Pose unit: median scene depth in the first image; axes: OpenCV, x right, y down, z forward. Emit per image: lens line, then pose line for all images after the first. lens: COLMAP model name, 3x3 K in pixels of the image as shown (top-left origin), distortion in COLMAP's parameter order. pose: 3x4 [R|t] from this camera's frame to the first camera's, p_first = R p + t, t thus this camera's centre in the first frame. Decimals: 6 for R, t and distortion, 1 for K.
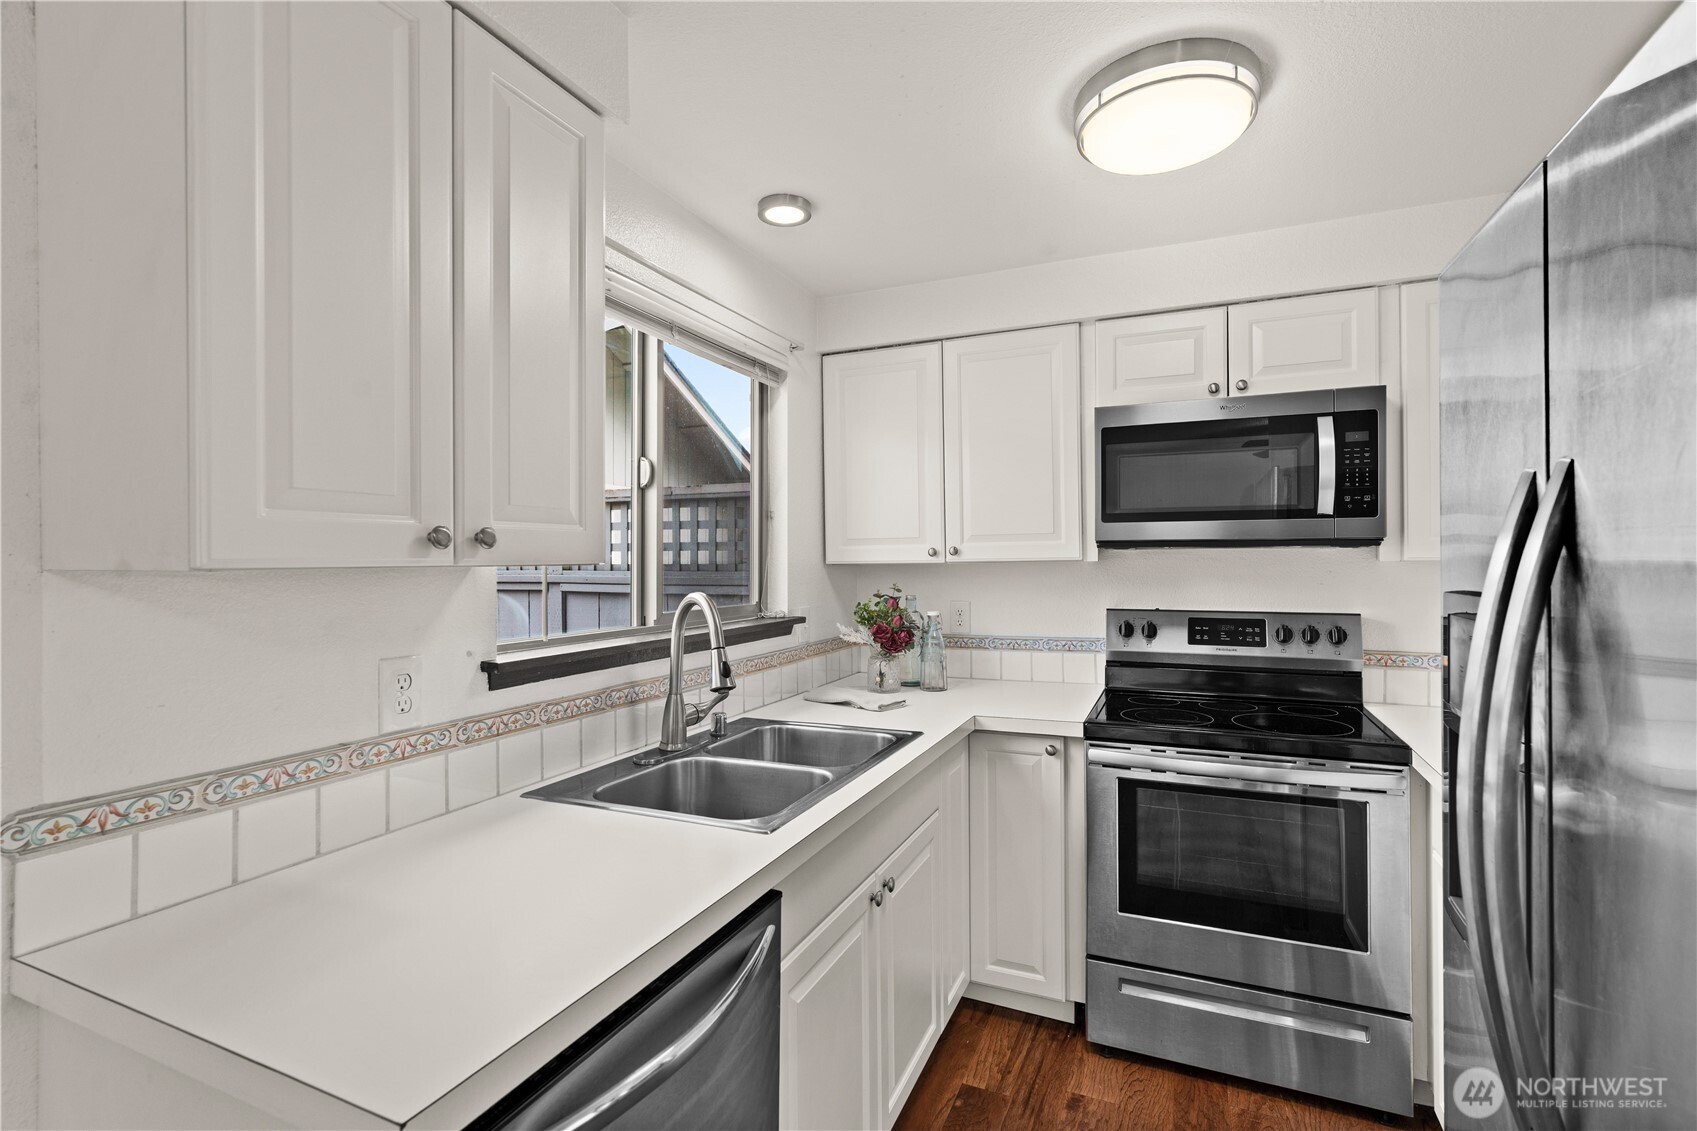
lens RADIAL K [[772.4, 0, 851.0], [0, 772.4, 556.4], [0, 0, 1]] dist [-0.003210, -0.000300]
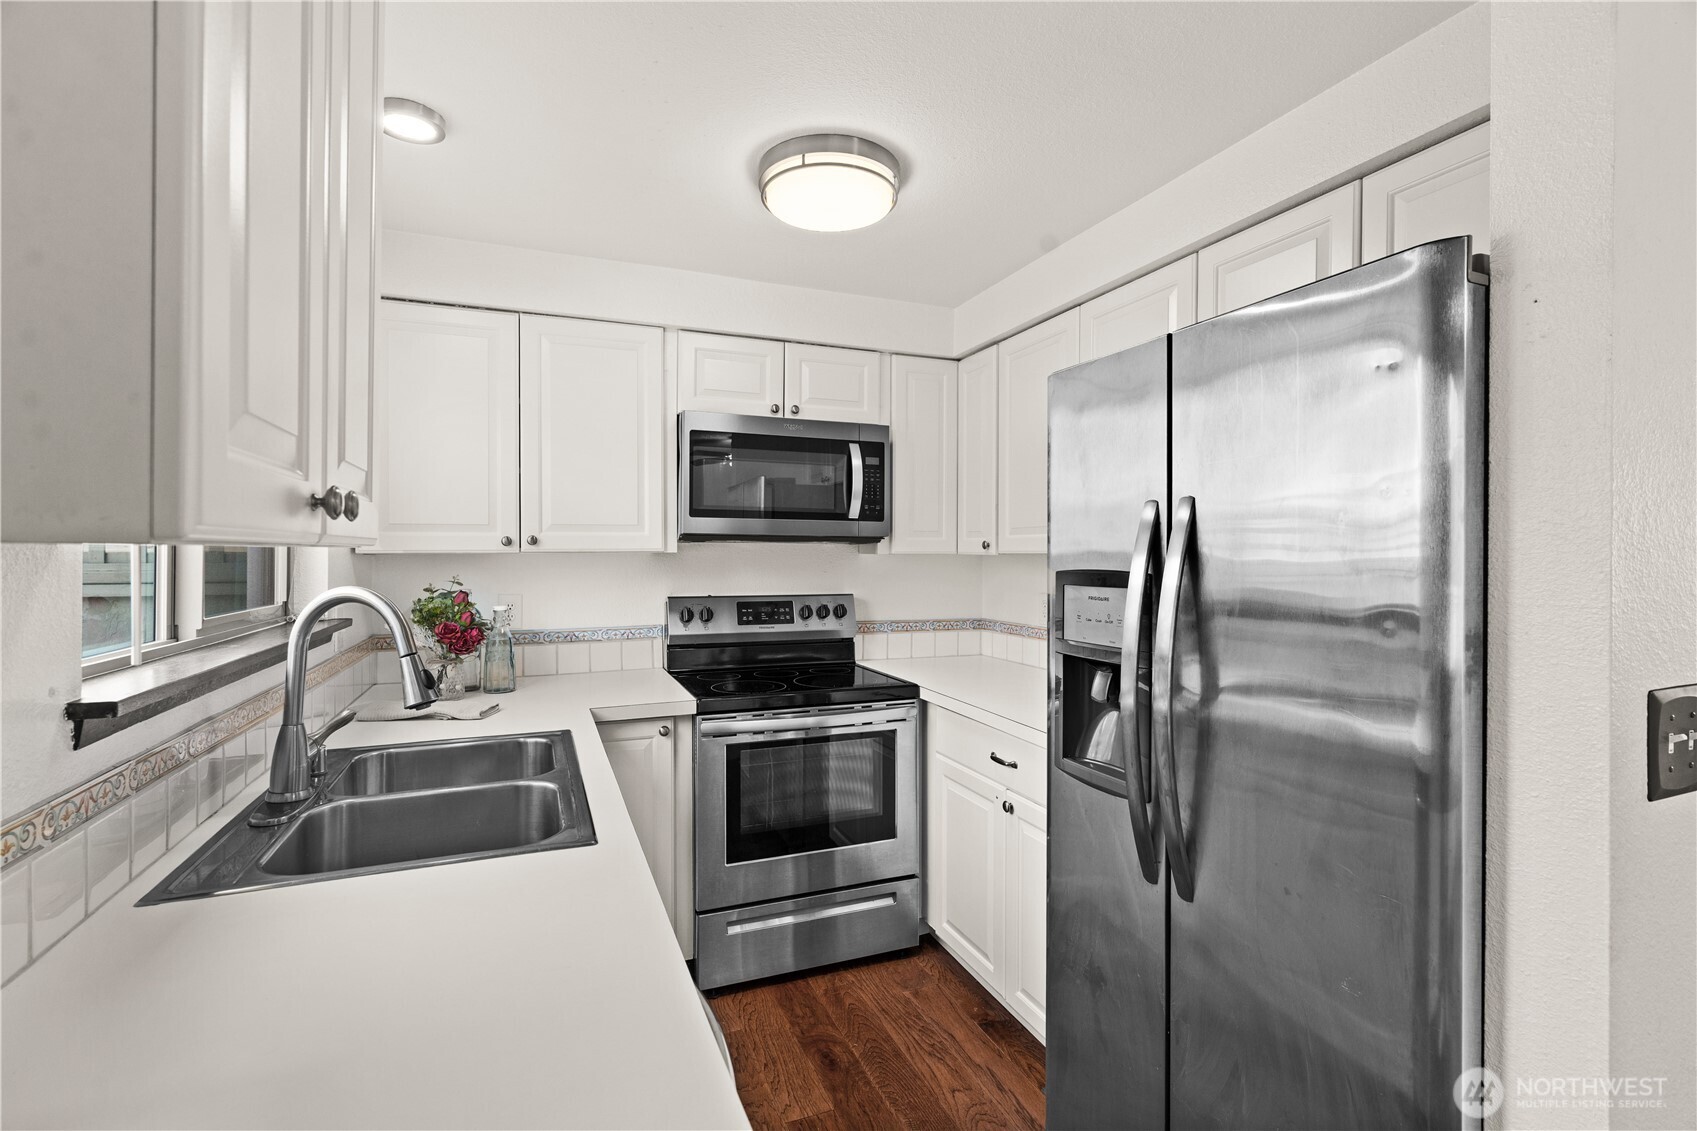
lens RADIAL K [[771.0, 0, 845.3], [0, 771.0, 551.4], [0, 0, 1]] dist [-0.012326, 0.008260]
pose [[0.700050, 0.010674, 0.714014, -0.310733], [-0.010775, 0.999932, -0.004384, 0.007645], [-0.714013, -0.004625, 0.700117, 0.086102]]
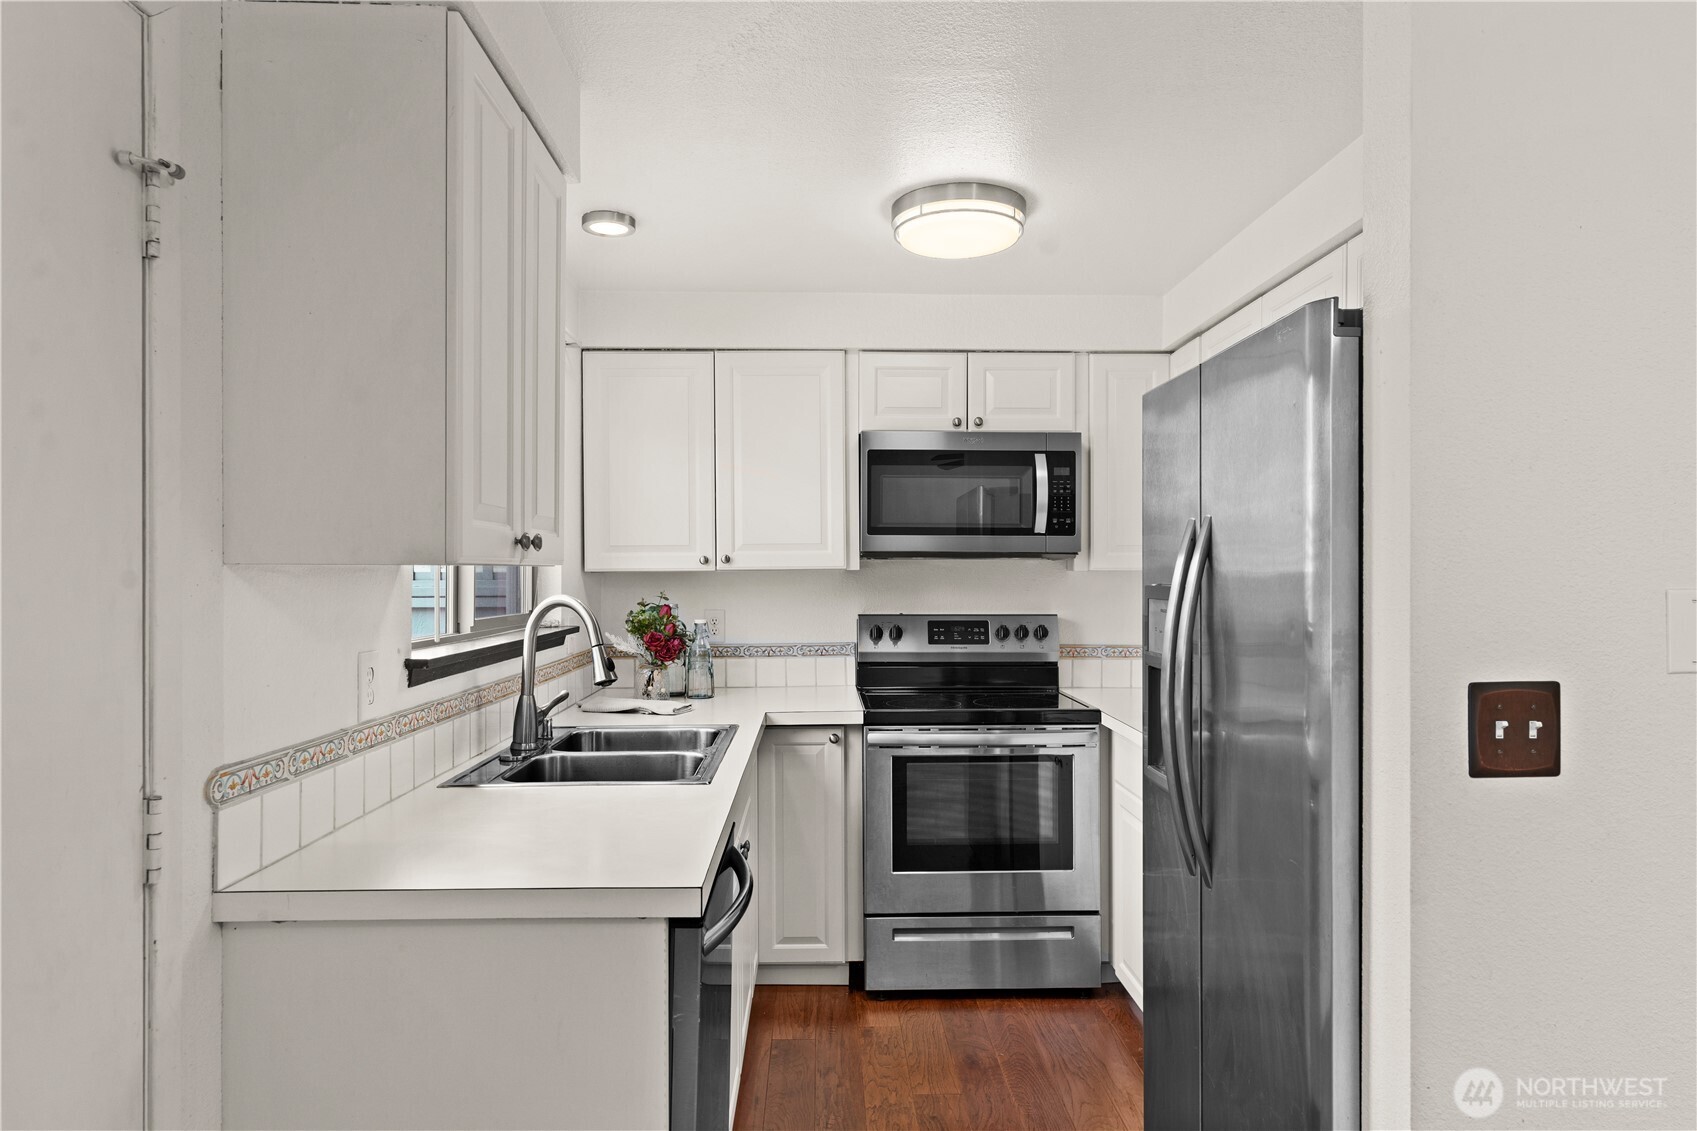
lens RADIAL K [[1006.2, 0, 848.5], [0, 1006.2, 565.5], [0, 0, 1]] dist [0.000383, 0.000011]
pose [[0.903603, 0.008514, 0.428286, -0.335366], [-0.006901, 0.999962, -0.005320, 0.008506], [-0.428315, 0.001851, 0.903628, -0.311645]]
